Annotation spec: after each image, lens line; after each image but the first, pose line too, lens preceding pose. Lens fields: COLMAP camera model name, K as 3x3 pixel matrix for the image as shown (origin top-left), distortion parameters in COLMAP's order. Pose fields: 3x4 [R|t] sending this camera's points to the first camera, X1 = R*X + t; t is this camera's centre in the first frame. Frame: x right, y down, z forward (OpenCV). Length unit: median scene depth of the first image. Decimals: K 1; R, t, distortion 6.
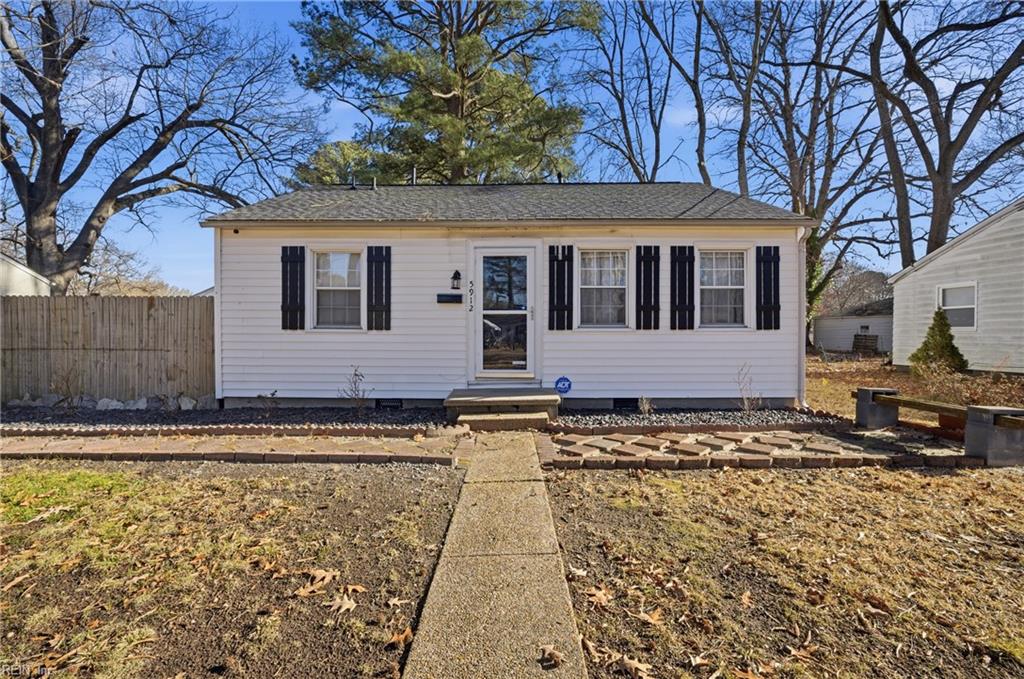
lens RADIAL K [[416.5, 0, 511.9], [0, 416.5, 340.7], [0, 0, 1]] dist [-0.020232, 0.002838]
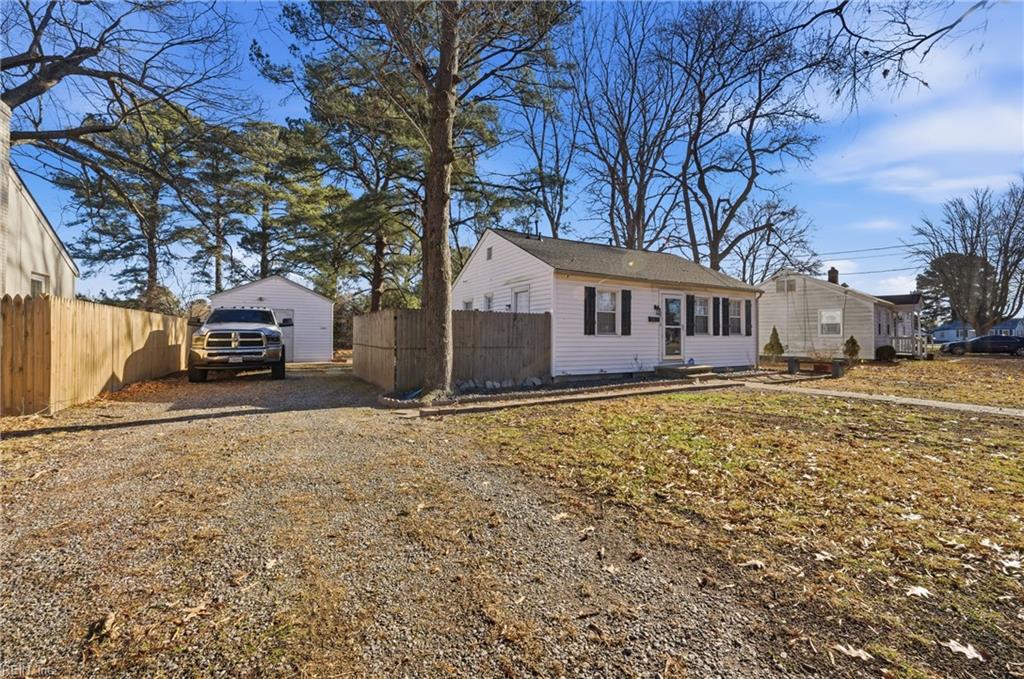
lens RADIAL K [[416.5, 0, 512.5], [0, 416.5, 340.7], [0, 0, 1]] dist [-0.020232, 0.002838]
pose [[0.871428, -0.001420, 0.490521, -1.652757], [0.005093, 0.999968, -0.006155, 0.007122], [-0.490497, 0.007862, 0.871408, -0.364486]]
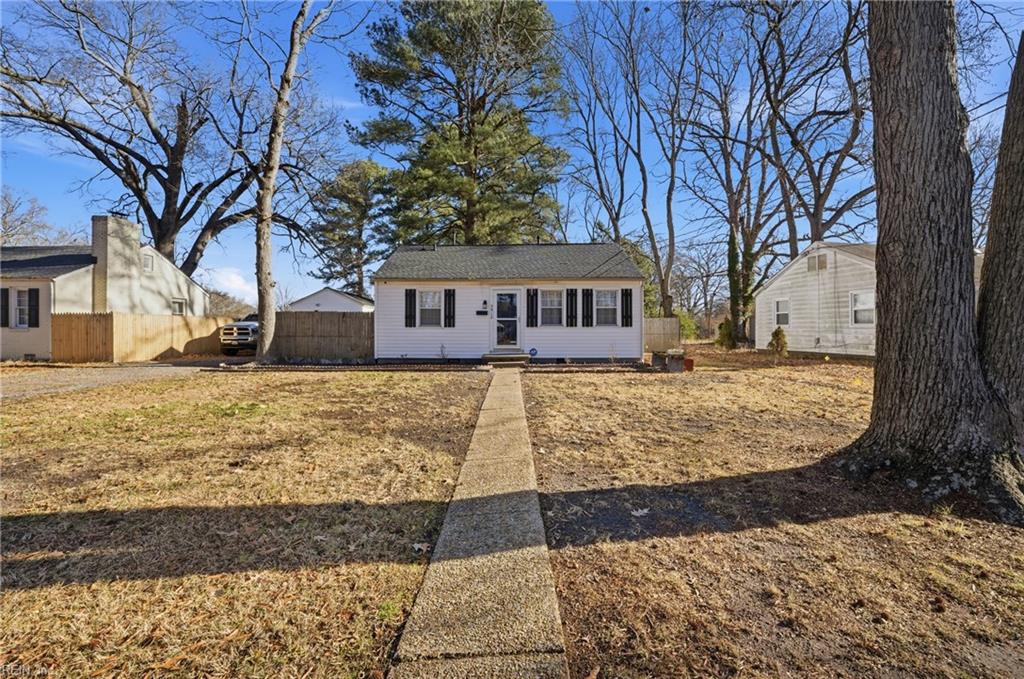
lens RADIAL K [[416.5, 0, 512.9], [0, 416.5, 334.1], [0, 0, 1]] dist [-0.020232, 0.002838]
pose [[0.999999, -0.000658, 0.001210, 0.012134], [0.000667, 0.999976, -0.006955, 0.026723], [-0.001205, 0.006956, 0.999975, -1.189817]]
